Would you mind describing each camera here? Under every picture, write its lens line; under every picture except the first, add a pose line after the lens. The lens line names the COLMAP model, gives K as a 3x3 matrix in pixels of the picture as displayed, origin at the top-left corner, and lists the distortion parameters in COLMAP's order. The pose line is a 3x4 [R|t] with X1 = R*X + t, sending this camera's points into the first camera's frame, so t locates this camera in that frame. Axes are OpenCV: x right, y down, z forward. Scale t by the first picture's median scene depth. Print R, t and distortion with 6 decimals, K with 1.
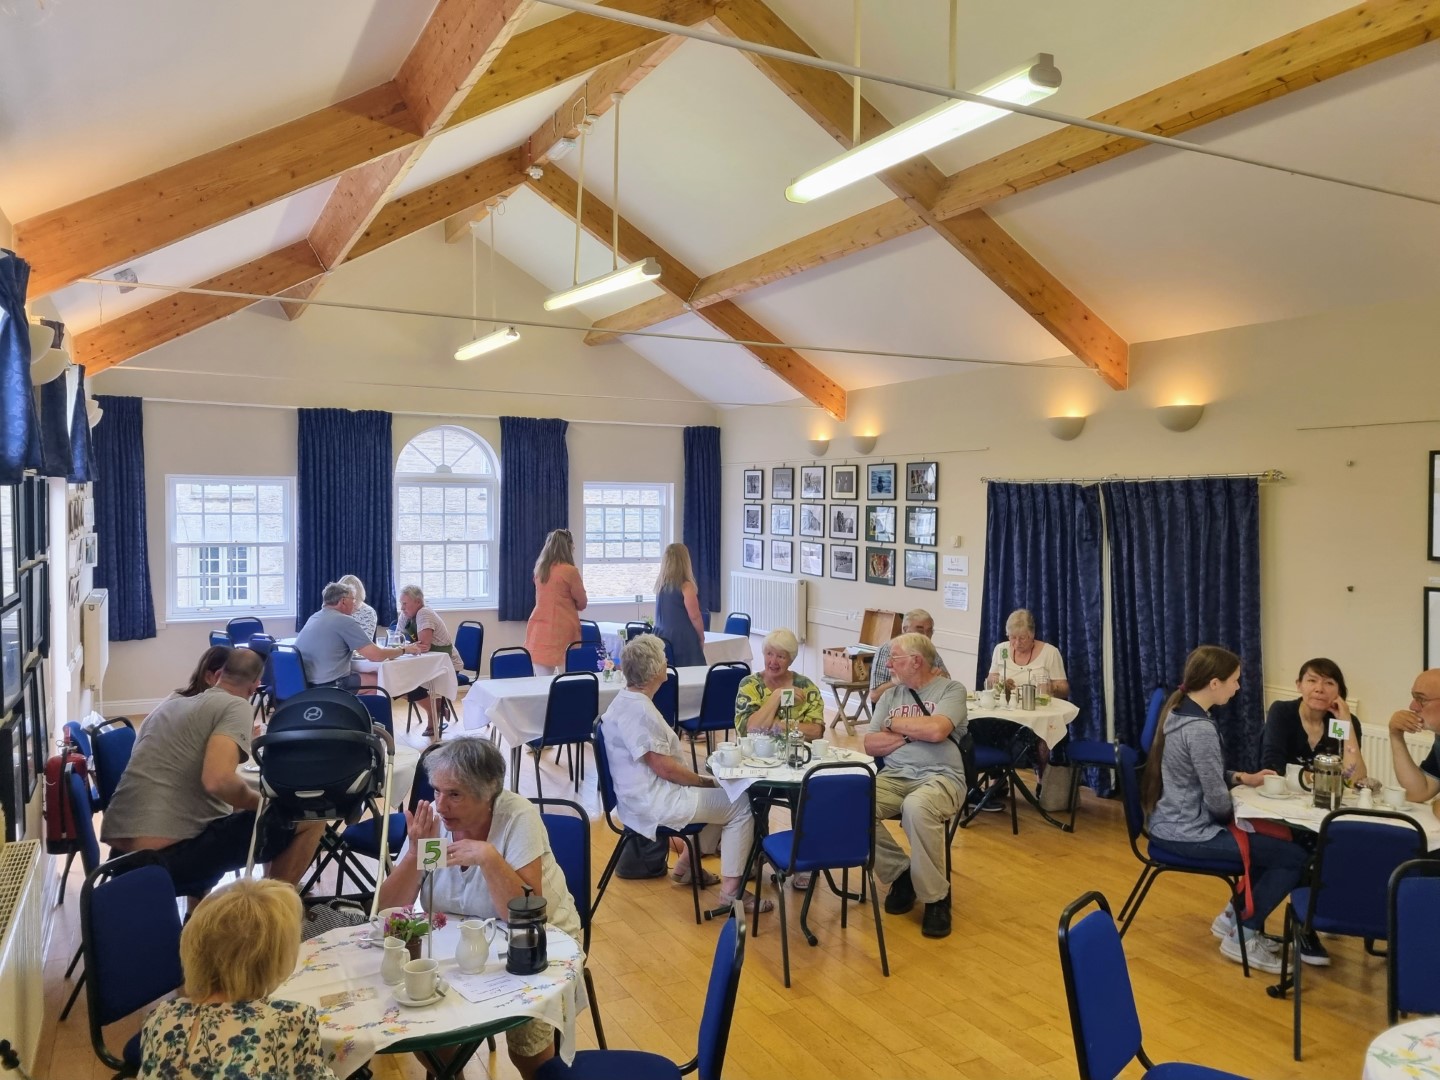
lens RADIAL K [[1096.8, 0, 731.2], [0, 1096.8, 537.8], [0, 0, 1]] dist [0.066781, -0.062261]
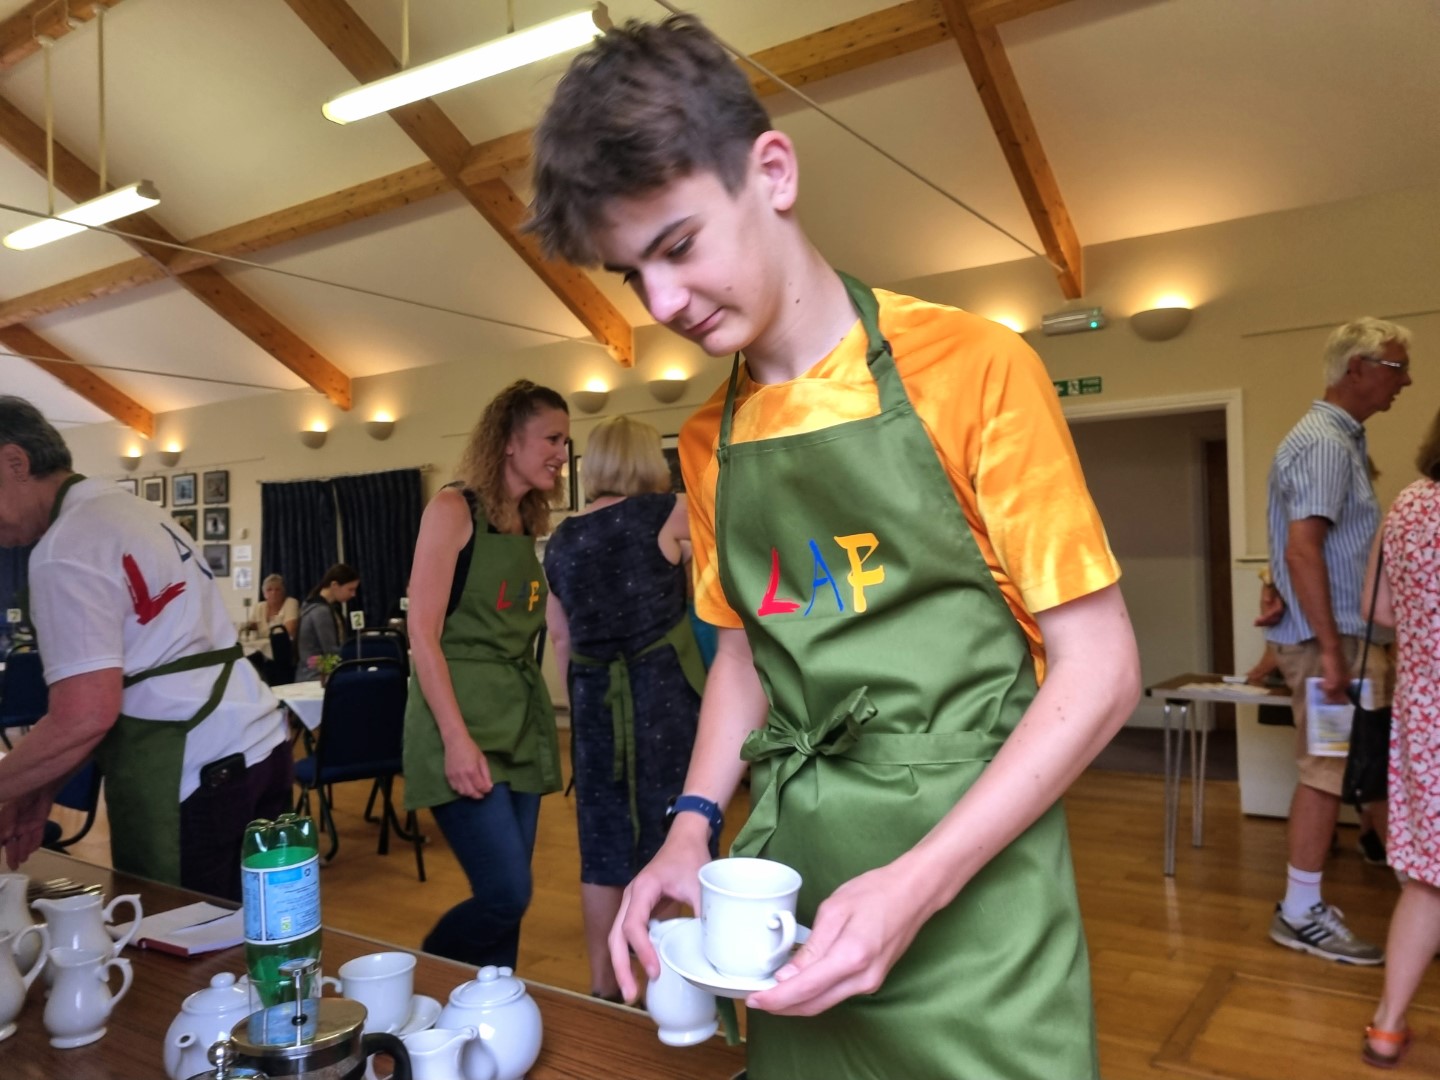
lens RADIAL K [[1096.8, 0, 731.2], [0, 1096.8, 537.8], [0, 0, 1]] dist [0.066781, -0.062261]
pose [[0.882430, -0.016823, 0.470143, 0.113544], [0.042647, 0.998106, -0.044333, 0.093515], [-0.468506, 0.059171, 0.881476, -0.377706]]
